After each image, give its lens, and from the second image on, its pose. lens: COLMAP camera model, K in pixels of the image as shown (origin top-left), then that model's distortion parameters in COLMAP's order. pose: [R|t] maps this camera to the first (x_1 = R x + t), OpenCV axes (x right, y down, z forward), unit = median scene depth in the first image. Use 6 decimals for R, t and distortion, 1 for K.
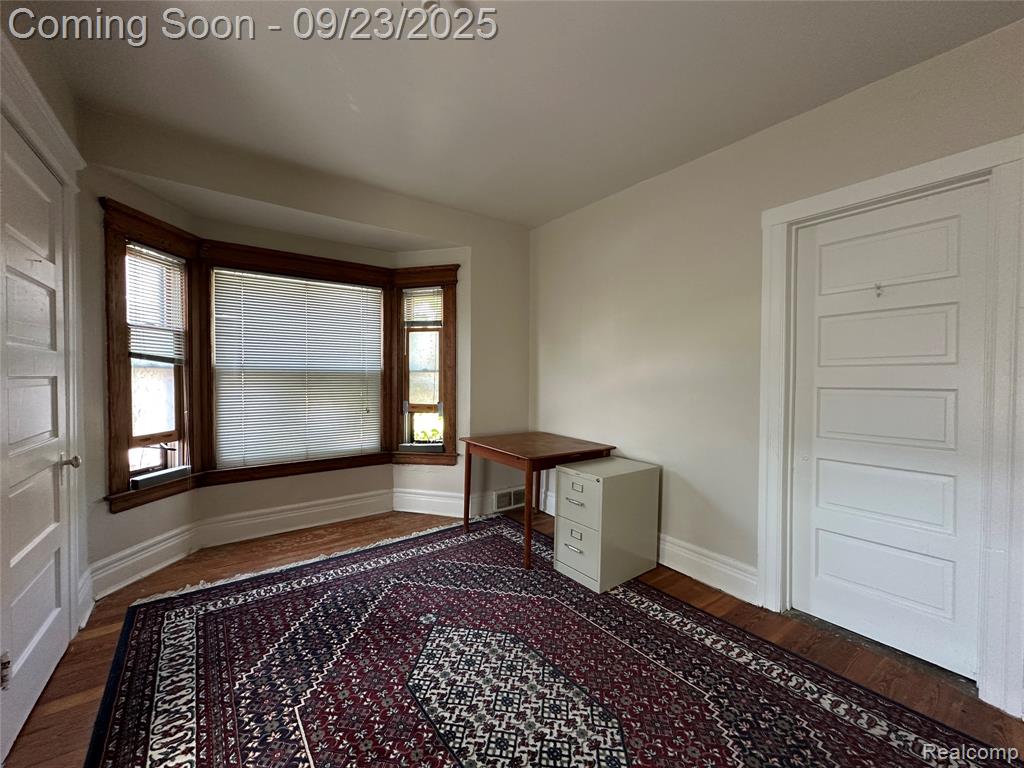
lens RADIAL K [[407.6, 0, 512.0], [0, 407.6, 384.0], [0, 0, 1]] dist [-0.001343, 0.000015]
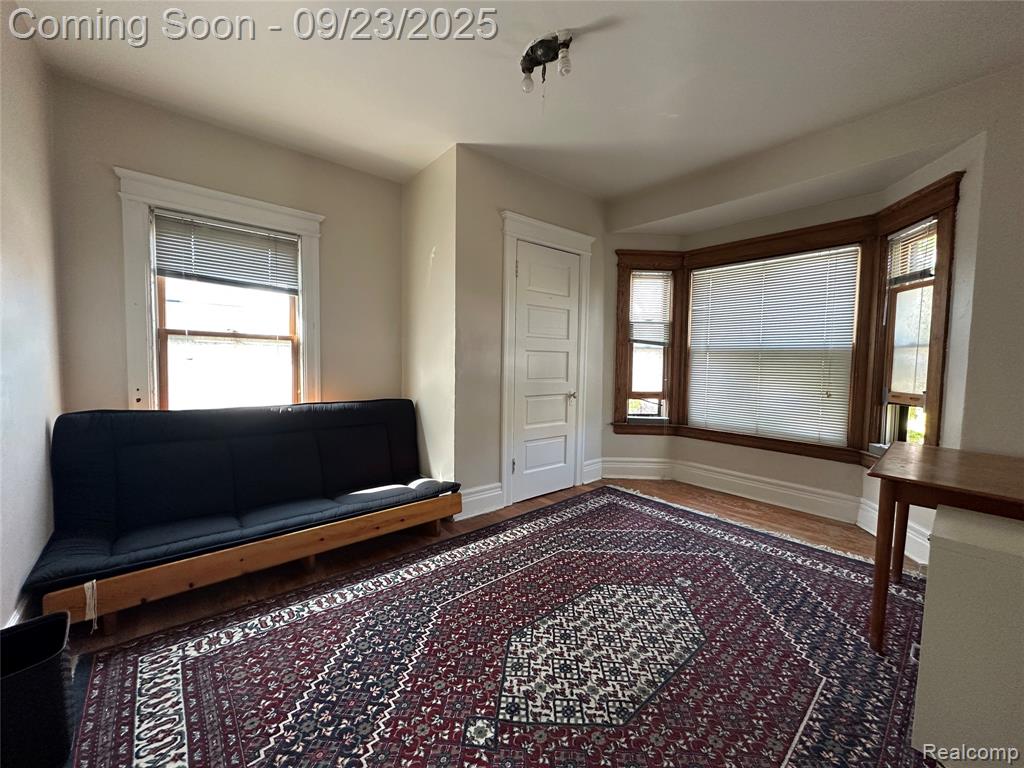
lens RADIAL K [[407.6, 0, 512.0], [0, 407.6, 384.0], [0, 0, 1]] dist [-0.001343, 0.000015]
pose [[0.070564, 0.056420, -0.995910, 0.592310], [-0.034880, 0.997928, 0.054063, 0.026569], [0.996897, 0.030923, 0.072385, 0.369252]]
